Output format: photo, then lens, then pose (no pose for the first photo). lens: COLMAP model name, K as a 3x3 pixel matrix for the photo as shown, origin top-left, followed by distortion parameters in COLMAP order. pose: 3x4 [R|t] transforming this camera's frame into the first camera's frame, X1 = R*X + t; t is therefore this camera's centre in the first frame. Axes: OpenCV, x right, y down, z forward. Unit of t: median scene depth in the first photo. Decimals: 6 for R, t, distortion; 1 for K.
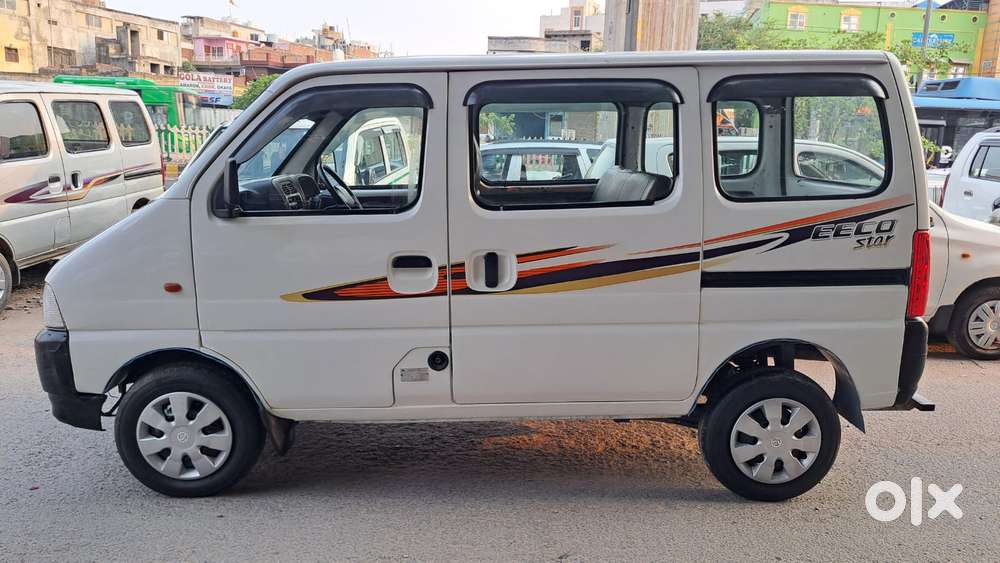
lens RADIAL K [[699.8, 0, 500.0], [0, 699.8, 281.5], [0, 0, 1]] dist [0.035648, -0.003898]
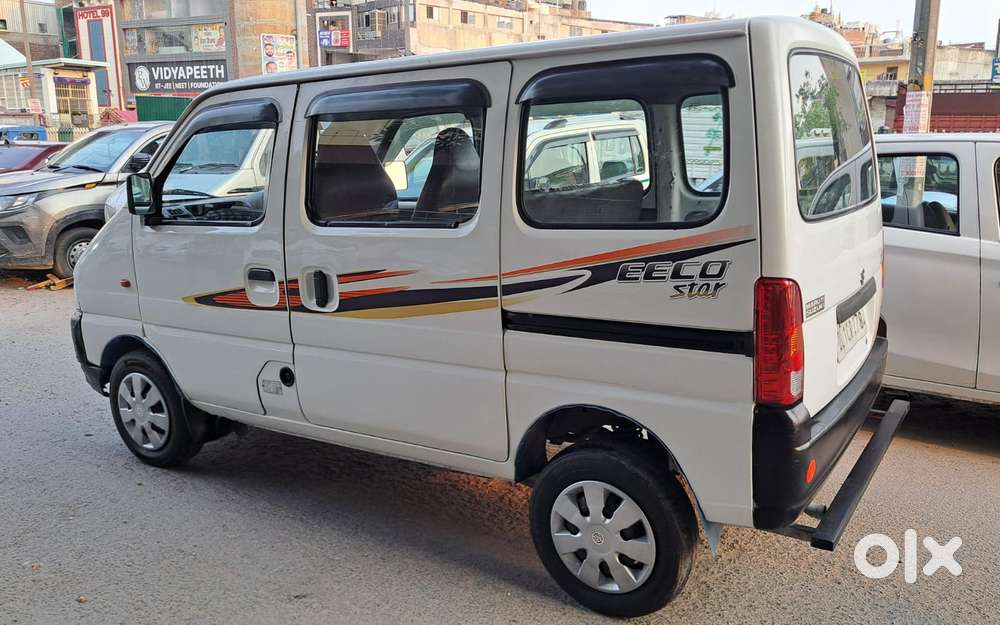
lens RADIAL K [[758.8, 0, 500.0], [0, 758.8, 312.5], [0, 0, 1]] dist [0.034906, -0.002476]
pose [[0.854497, 0.092151, -0.511217, 0.733612], [-0.082310, 0.995725, 0.041906, -0.048193], [0.512894, 0.006270, 0.858429, 0.231193]]
